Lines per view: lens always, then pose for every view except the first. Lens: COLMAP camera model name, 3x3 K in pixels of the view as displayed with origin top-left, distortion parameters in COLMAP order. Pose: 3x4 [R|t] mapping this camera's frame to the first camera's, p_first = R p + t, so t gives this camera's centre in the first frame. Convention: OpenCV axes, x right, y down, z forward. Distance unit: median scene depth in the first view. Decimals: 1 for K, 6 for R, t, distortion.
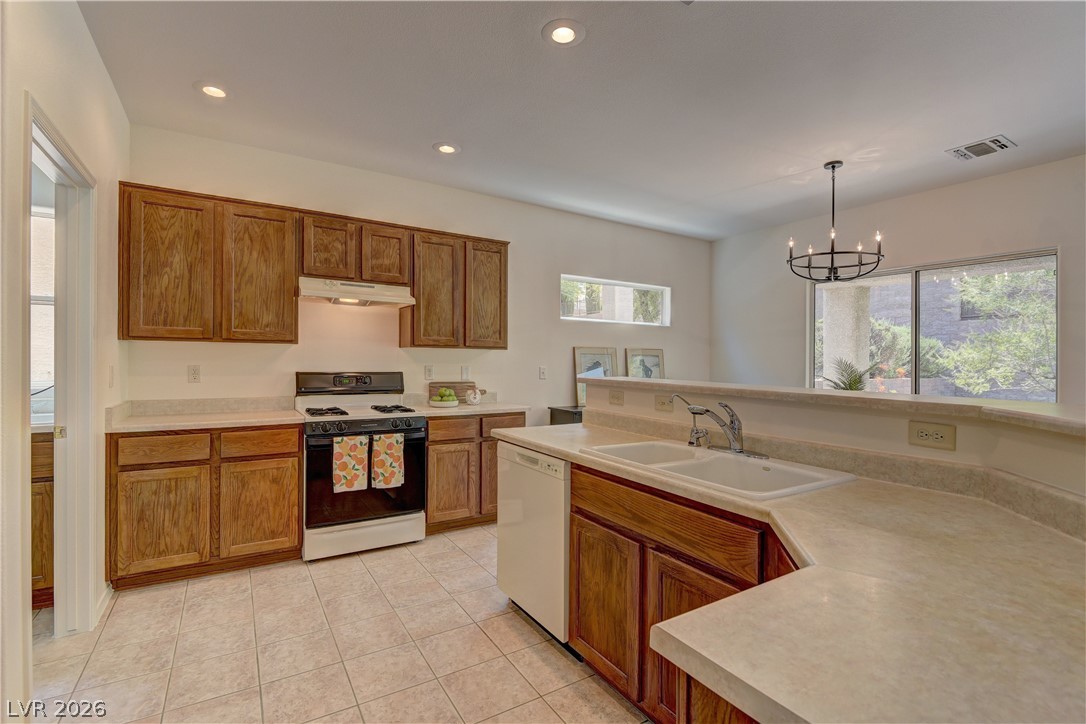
lens RADIAL K [[495.6, 0, 543.0], [0, 495.6, 362.0], [0, 0, 1]] dist [-0.002796, -0.000587]
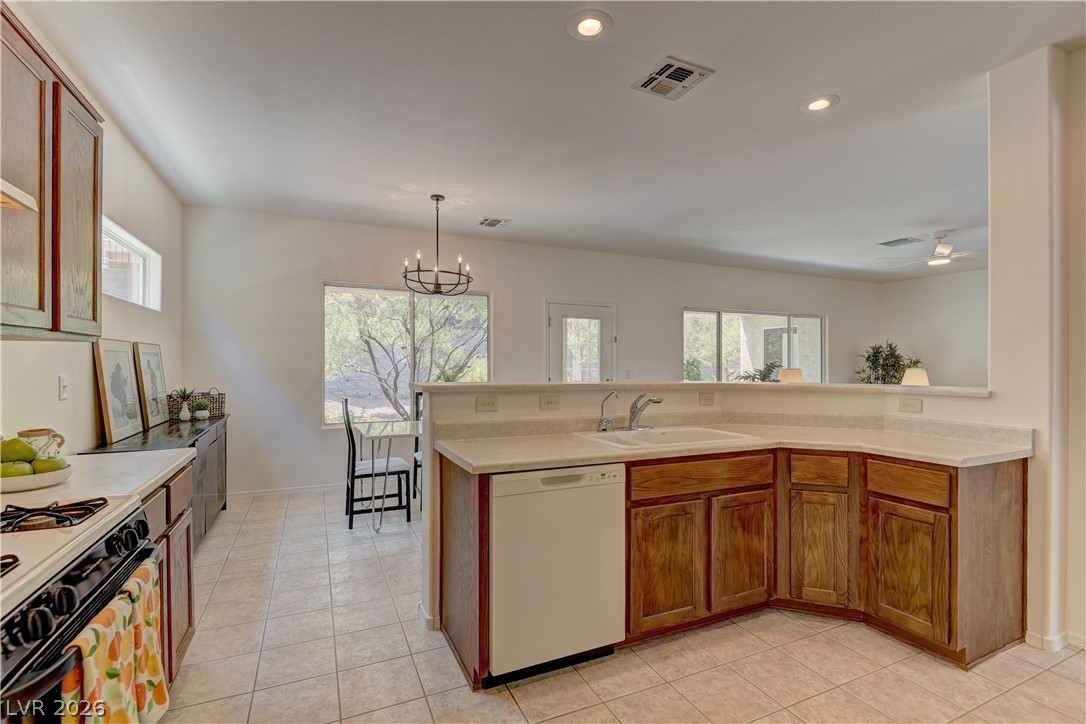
lens RADIAL K [[495.6, 0, 543.0], [0, 495.6, 362.0], [0, 0, 1]] dist [-0.002796, -0.000587]
pose [[0.129608, -0.007179, 0.991539, -0.652550], [0.000630, 0.999974, 0.007158, -0.011178], [-0.991565, -0.000303, 0.129609, 0.677729]]
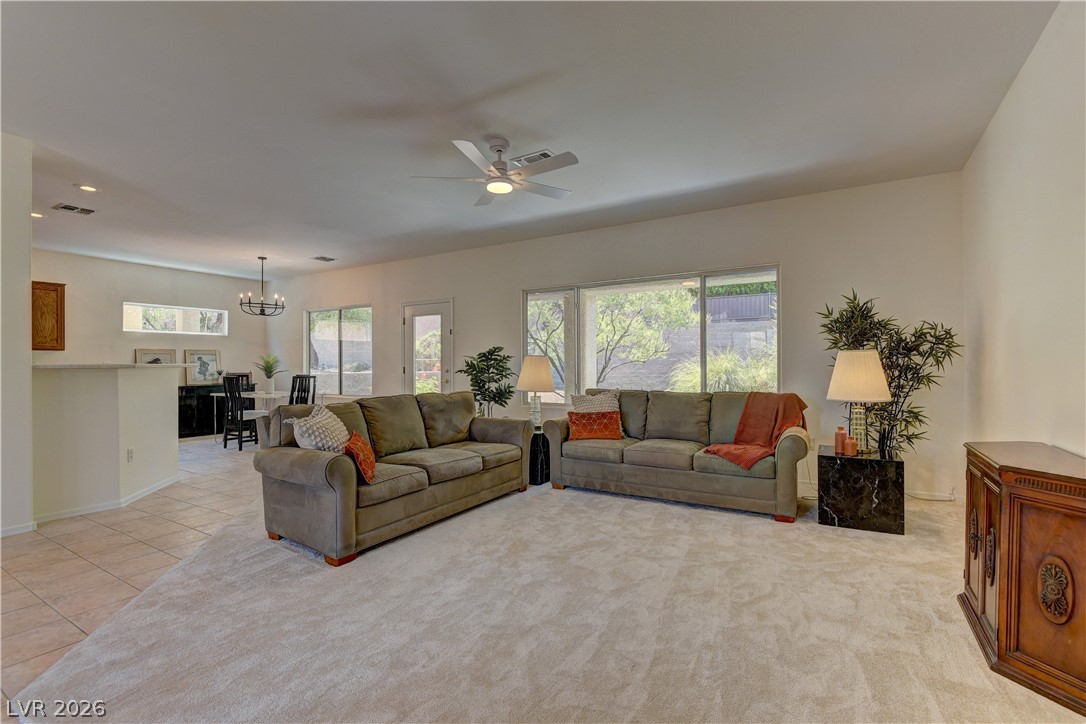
lens RADIAL K [[495.6, 0, 543.0], [0, 495.6, 362.0], [0, 0, 1]] dist [-0.002796, -0.000587]
pose [[0.898166, -0.016454, 0.439349, 0.774050], [0.016737, 0.999855, 0.003231, 0.039510], [-0.439339, 0.004452, 0.898310, -1.405531]]
